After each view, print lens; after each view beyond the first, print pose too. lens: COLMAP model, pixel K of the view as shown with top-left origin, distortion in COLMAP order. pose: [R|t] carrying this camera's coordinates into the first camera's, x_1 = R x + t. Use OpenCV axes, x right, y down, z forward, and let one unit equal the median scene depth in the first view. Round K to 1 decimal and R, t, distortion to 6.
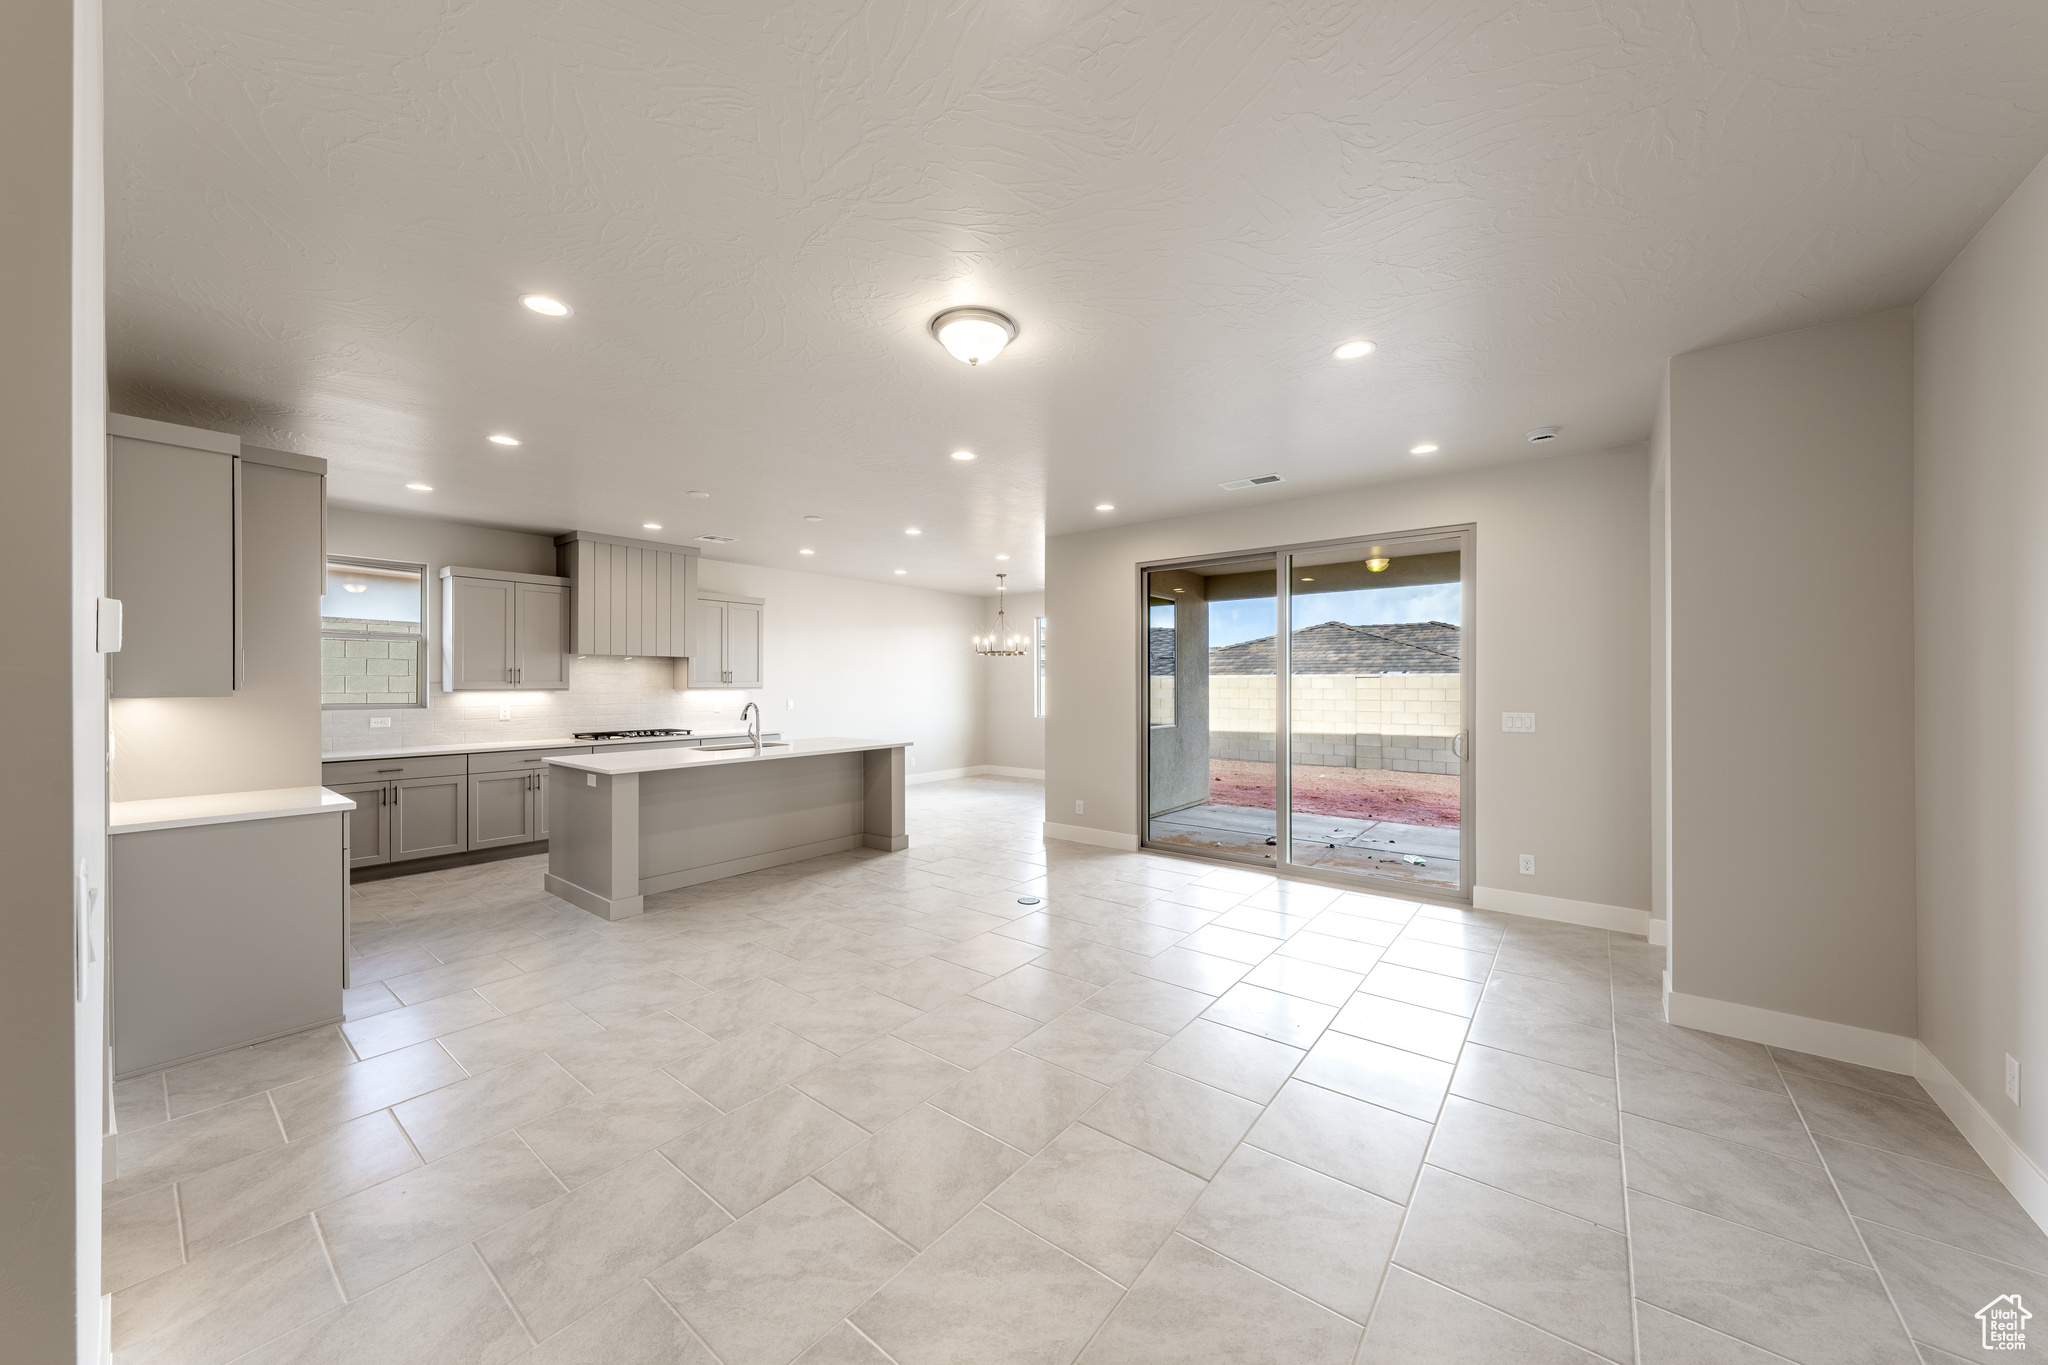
lens RADIAL K [[715.4, 0, 1022.4], [0, 715.4, 685.9], [0, 0, 1]] dist [-0.003145, 0.000489]
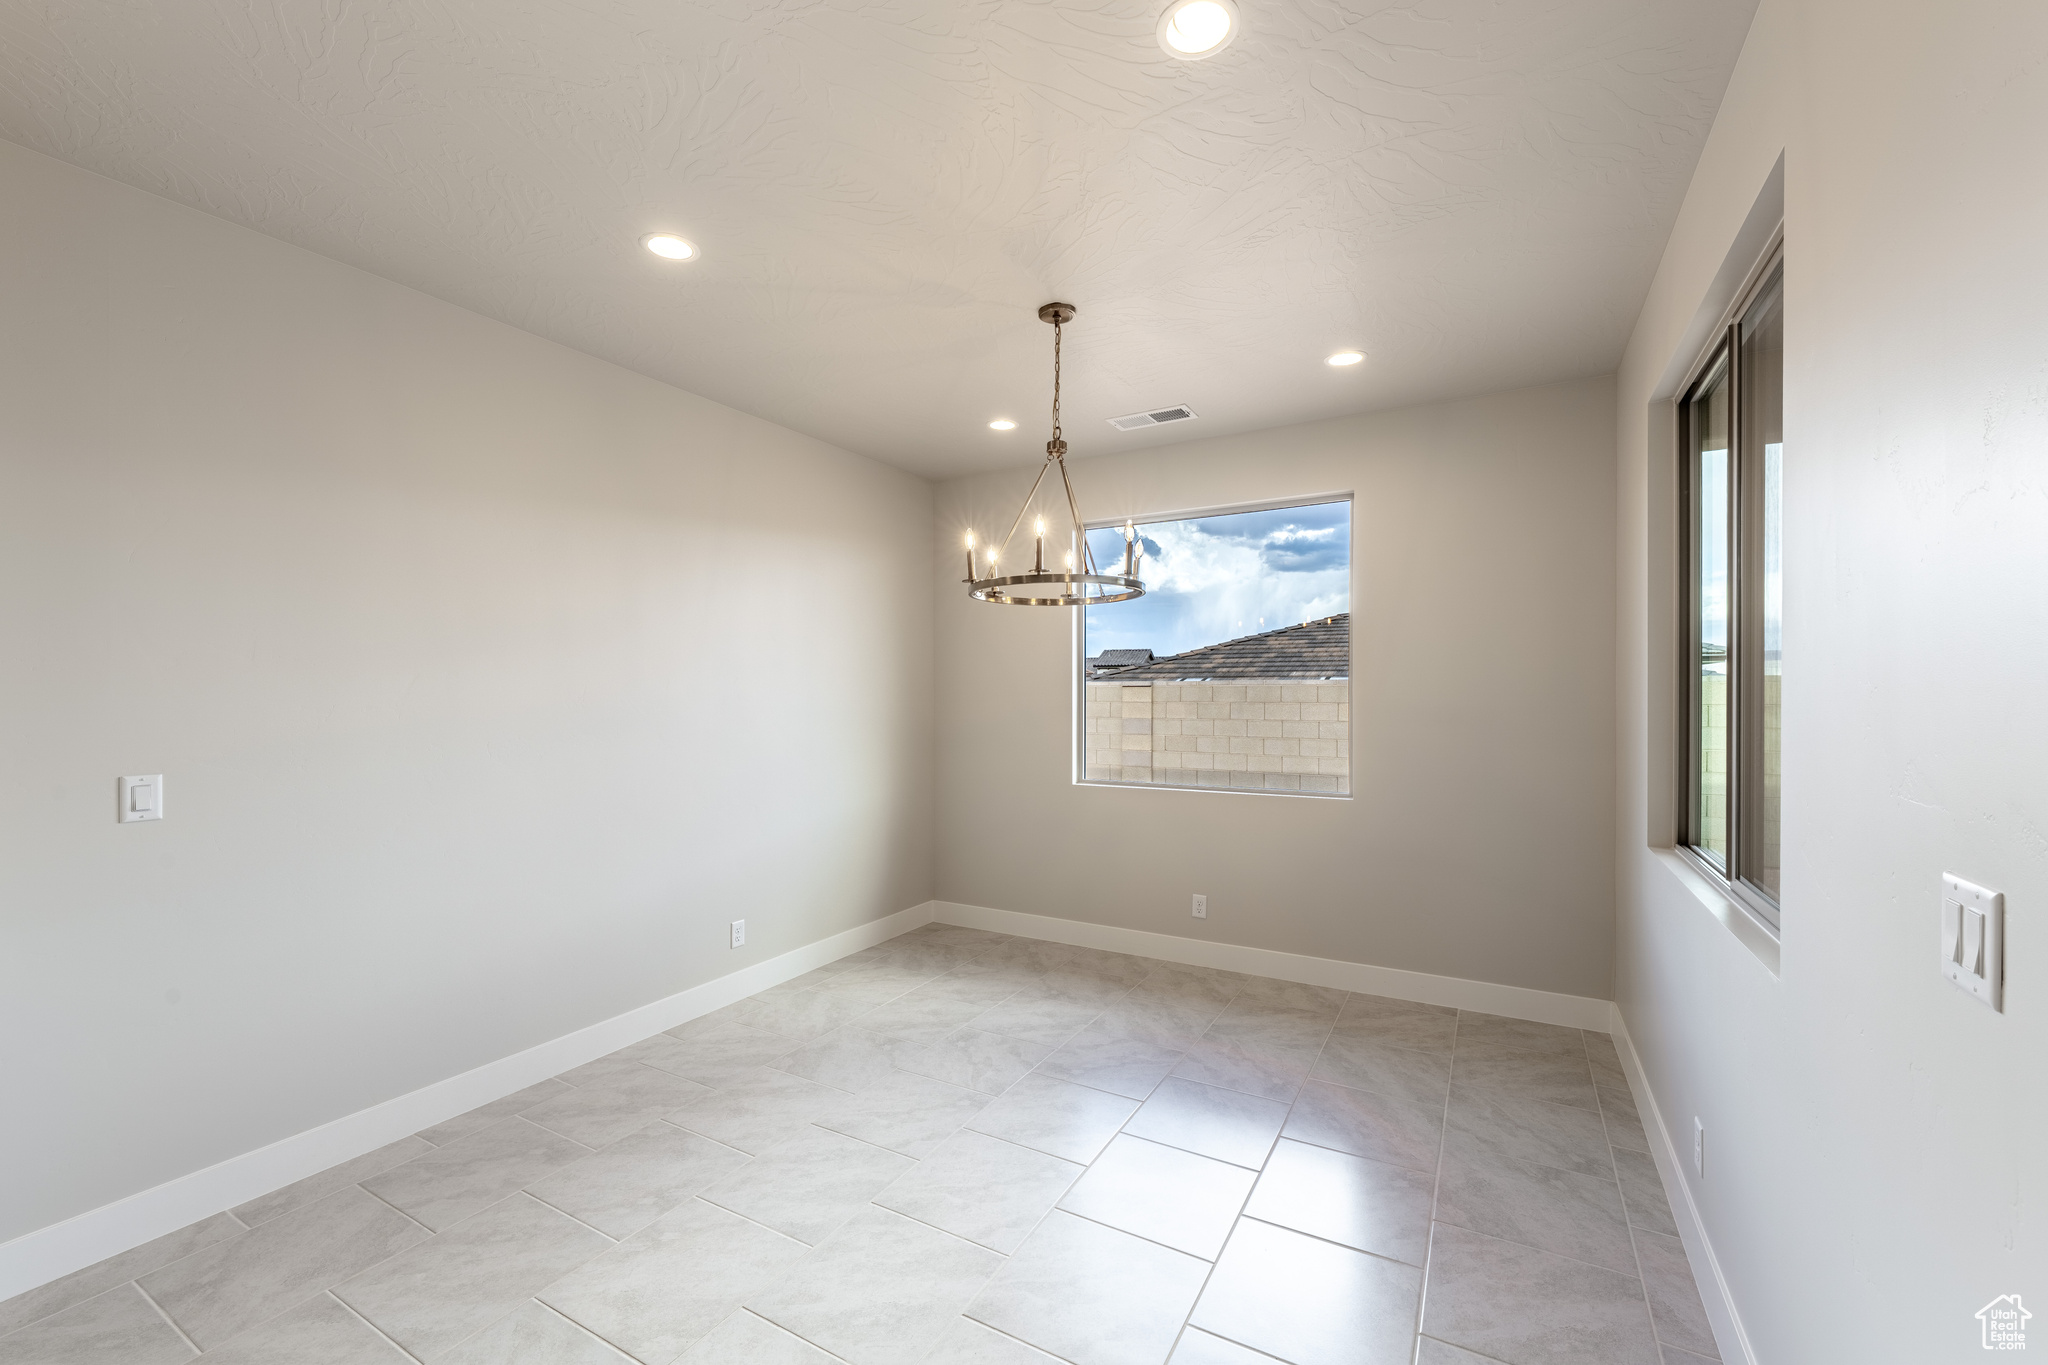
lens RADIAL K [[832.8, 0, 1021.1], [0, 832.8, 704.7], [0, 0, 1]] dist [0.002352, 0.000356]
pose [[0.989376, -0.000023, 0.145382, -0.132310], [-0.001822, 0.999919, 0.012561, -0.008690], [-0.145370, -0.012692, 0.989296, 0.993603]]
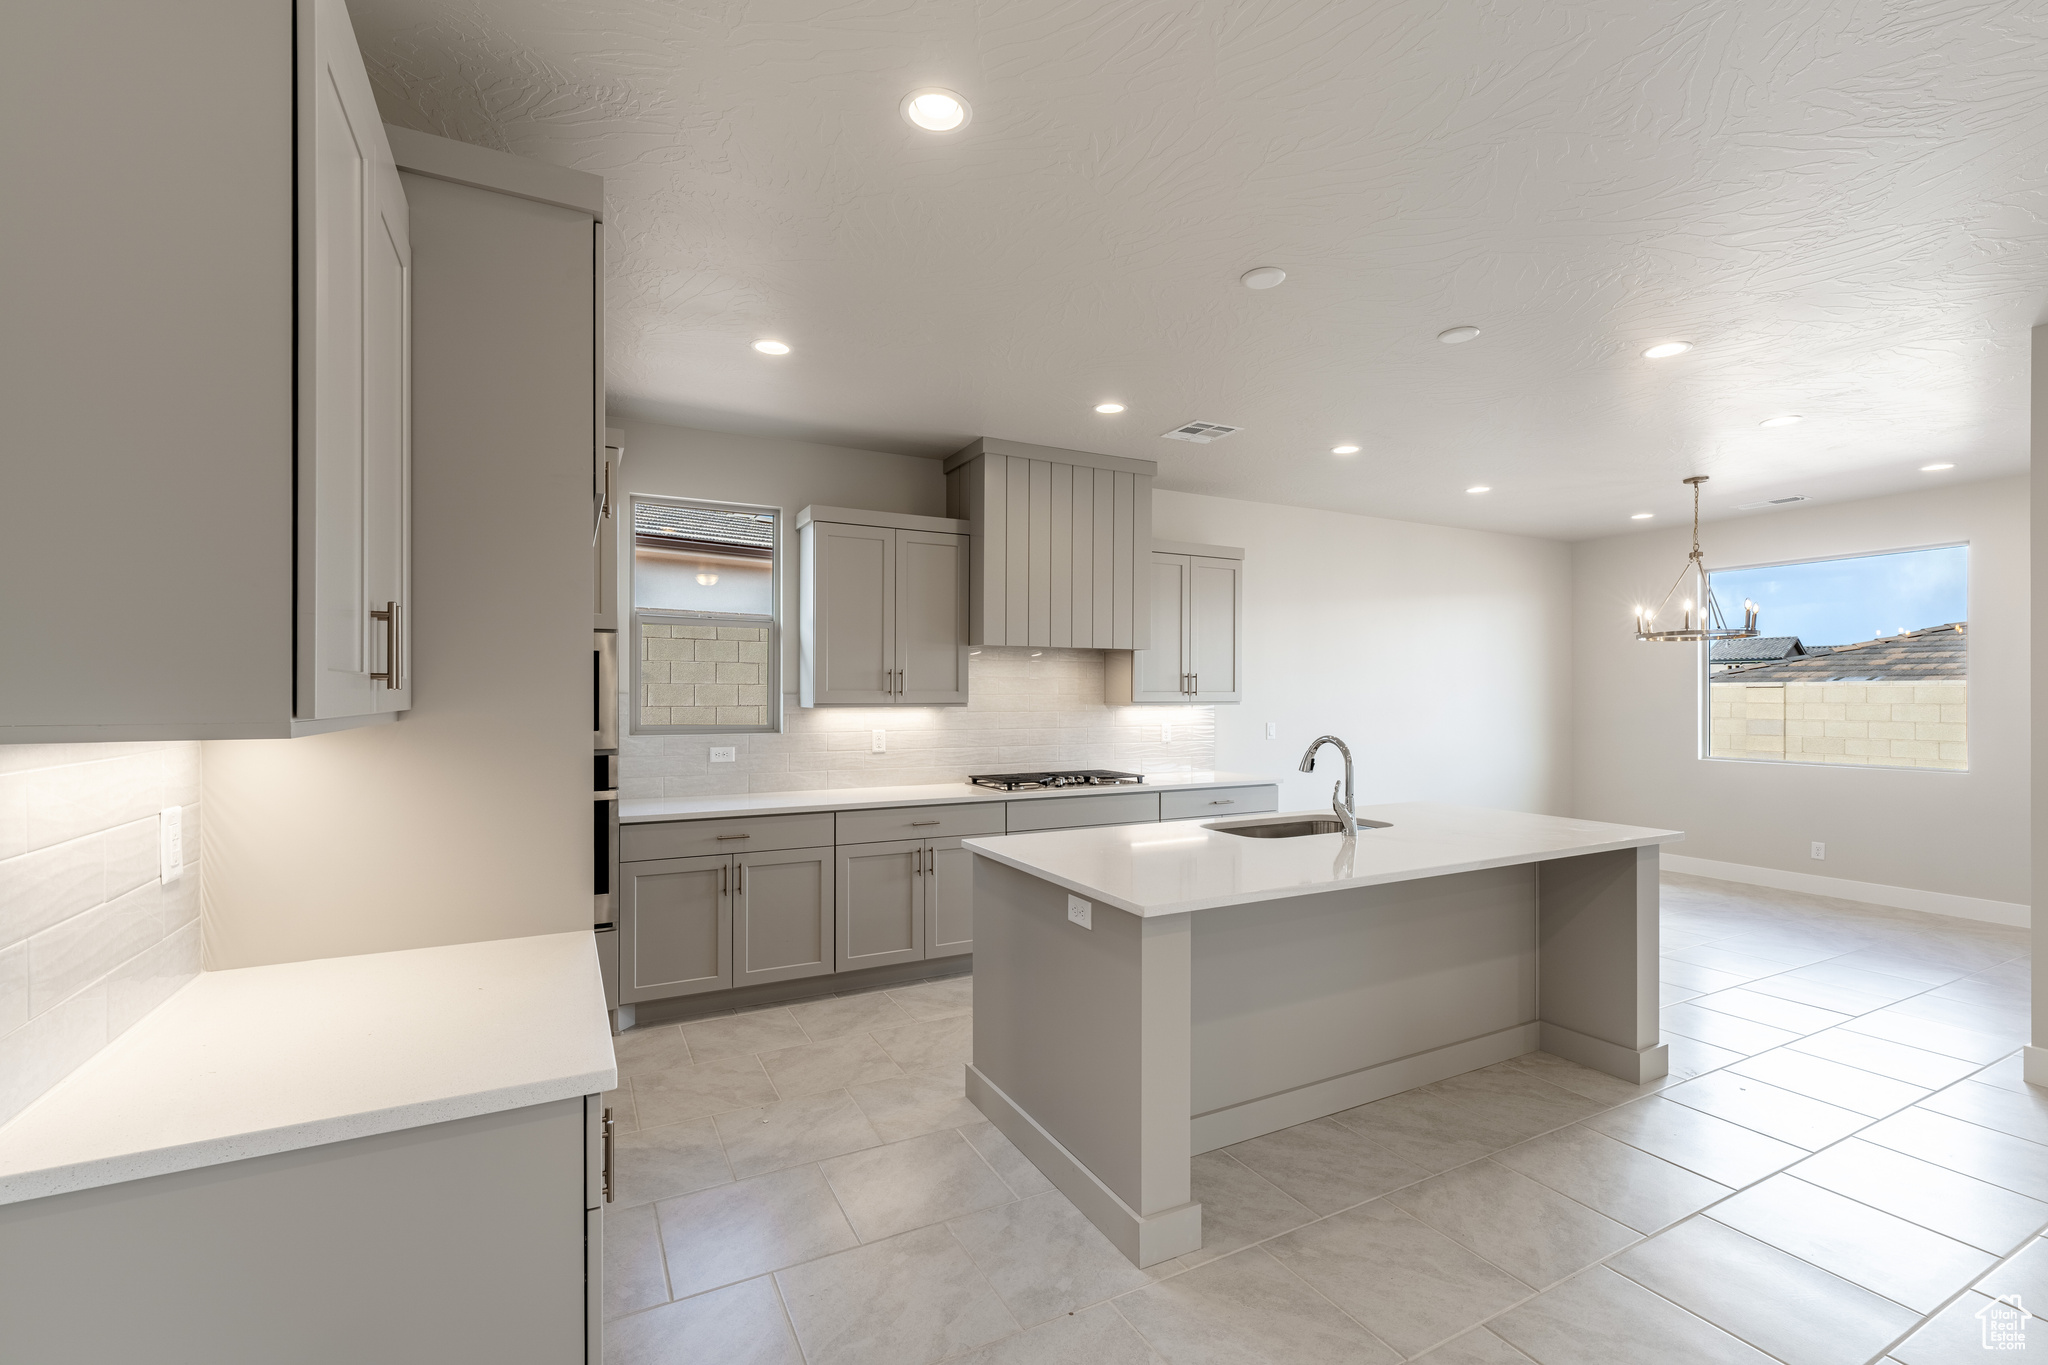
lens RADIAL K [[883.5, 0, 1018.7], [0, 883.5, 698.6], [0, 0, 1]] dist [-0.000208, 0.000228]
pose [[0.911536, 0.003394, -0.411207, -0.302545], [-0.002803, 0.999994, 0.002040, -0.001727], [0.411211, -0.000707, 0.911540, 0.353355]]
